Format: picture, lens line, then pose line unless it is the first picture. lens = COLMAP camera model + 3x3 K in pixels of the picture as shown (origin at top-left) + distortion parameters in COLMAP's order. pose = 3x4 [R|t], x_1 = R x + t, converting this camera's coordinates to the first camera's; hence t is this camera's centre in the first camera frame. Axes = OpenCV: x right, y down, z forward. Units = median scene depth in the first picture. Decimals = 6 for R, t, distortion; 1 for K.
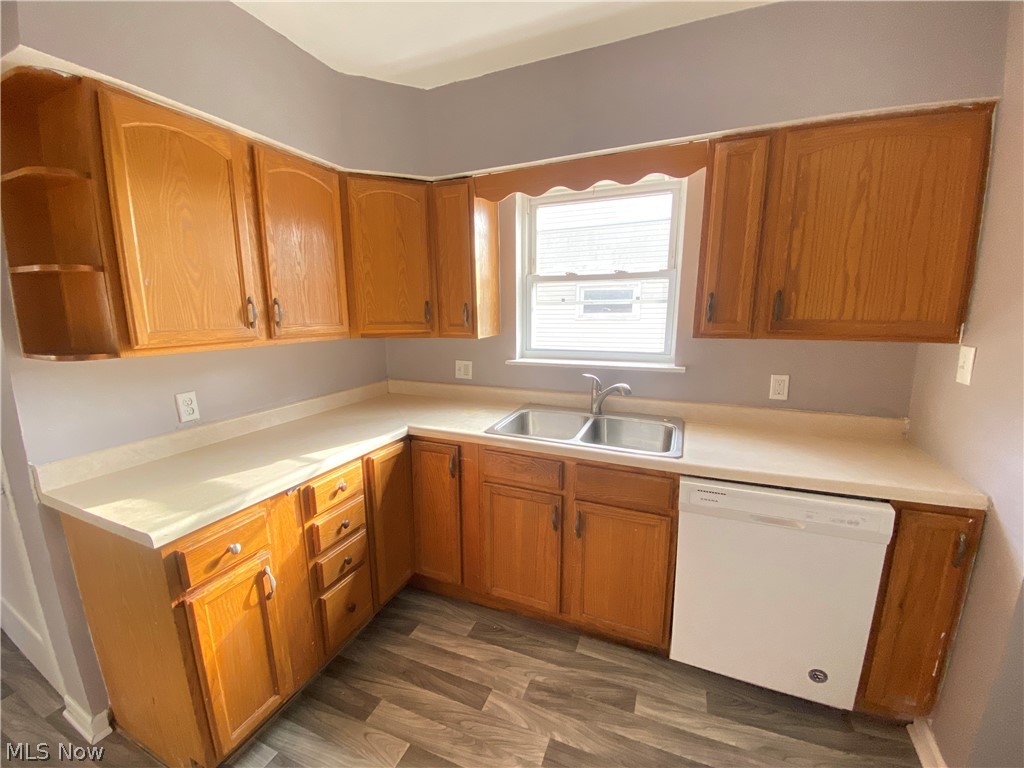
lens RADIAL K [[416.5, 0, 508.8], [0, 416.5, 383.4], [0, 0, 1]] dist [0.021027, -0.020169]
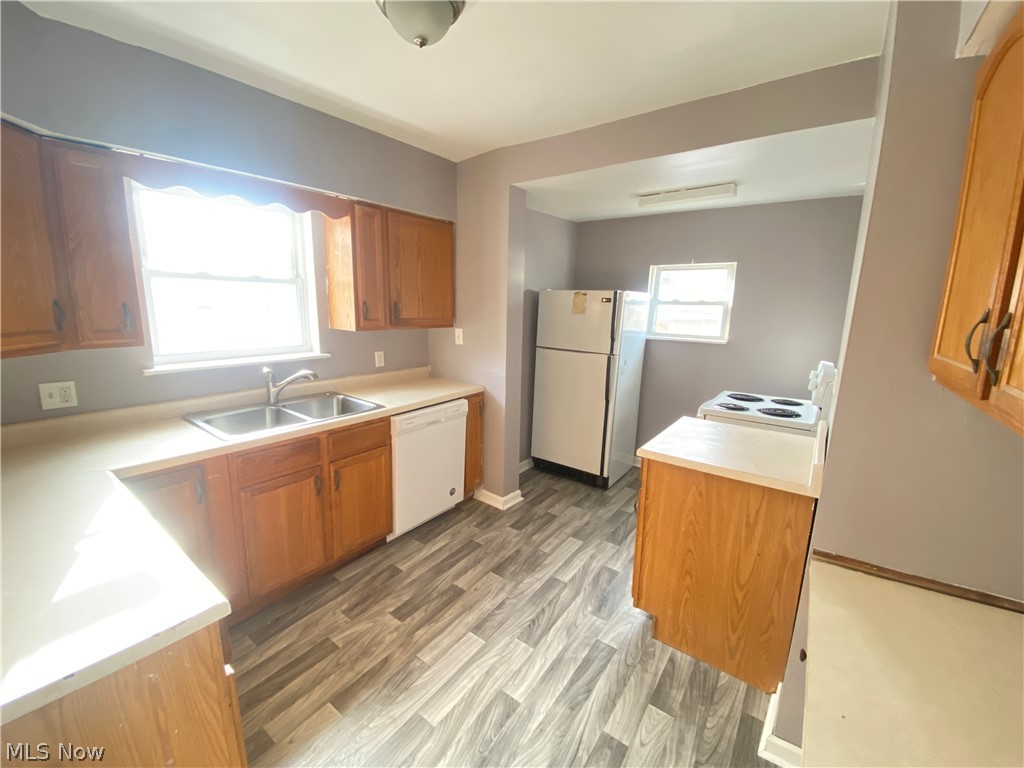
lens RADIAL K [[416.5, 0, 508.8], [0, 416.5, 383.4], [0, 0, 1]] dist [0.021027, -0.020169]
pose [[0.233167, -0.170761, 0.957326, -0.933121], [0.150438, 0.978944, 0.137976, -0.053749], [-0.960730, 0.111847, 0.253947, 0.135490]]
